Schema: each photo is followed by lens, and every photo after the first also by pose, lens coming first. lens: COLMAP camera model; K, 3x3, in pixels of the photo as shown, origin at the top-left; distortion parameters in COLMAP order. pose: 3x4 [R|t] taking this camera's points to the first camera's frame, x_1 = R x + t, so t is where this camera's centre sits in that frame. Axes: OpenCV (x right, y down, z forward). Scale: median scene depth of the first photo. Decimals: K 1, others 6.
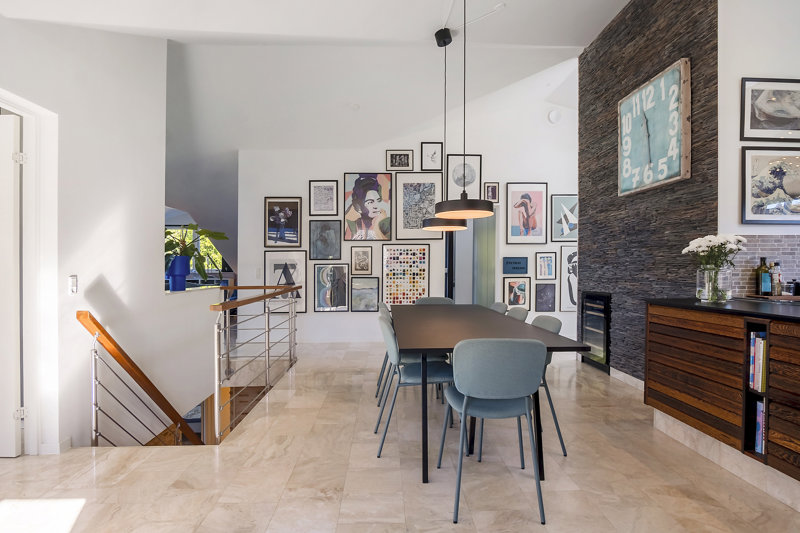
lens RADIAL K [[444.3, 0, 400.0], [0, 444.3, 266.5], [0, 0, 1]] dist [-0.027422, 0.001367]
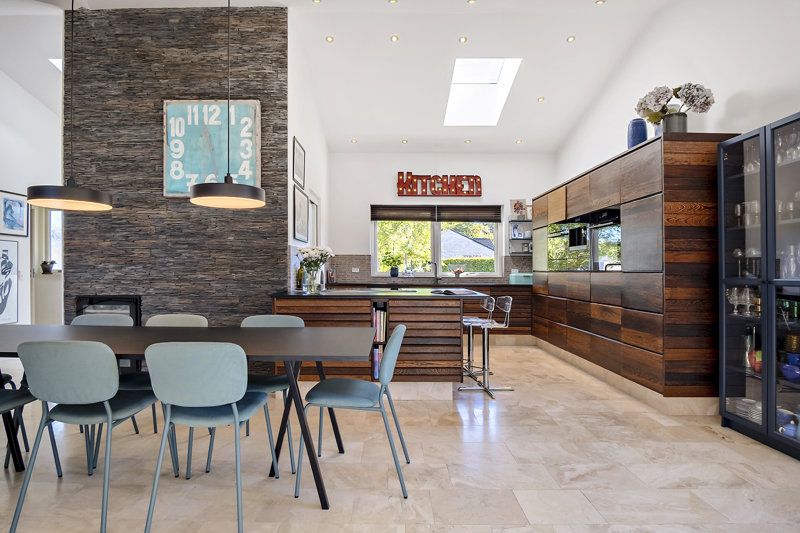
lens RADIAL K [[422.6, 0, 400.0], [0, 422.6, 266.5], [0, 0, 1]] dist [-0.030732, 0.000156]
pose [[0.031442, 0.013476, 0.999415, -0.548487], [-0.008449, 0.999877, -0.013217, 0.008629], [-0.999470, -0.008028, 0.031552, 0.579014]]
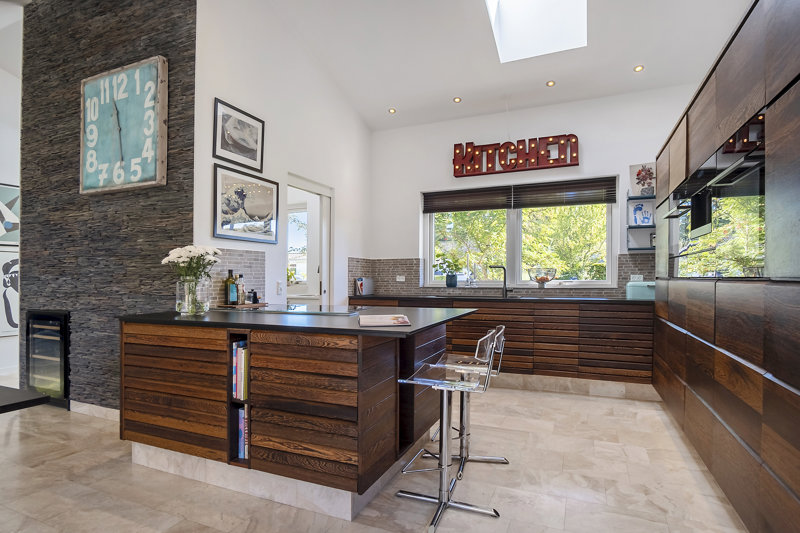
lens RADIAL K [[429.7, 0, 393.2], [0, 429.7, 281.7], [0, 0, 1]] dist [-0.030466, 0.007368]
pose [[0.443162, -0.006389, 0.896419, 0.054160], [-0.000881, 0.999971, 0.007563, 0.000438], [-0.896441, -0.004141, 0.443144, 0.154647]]
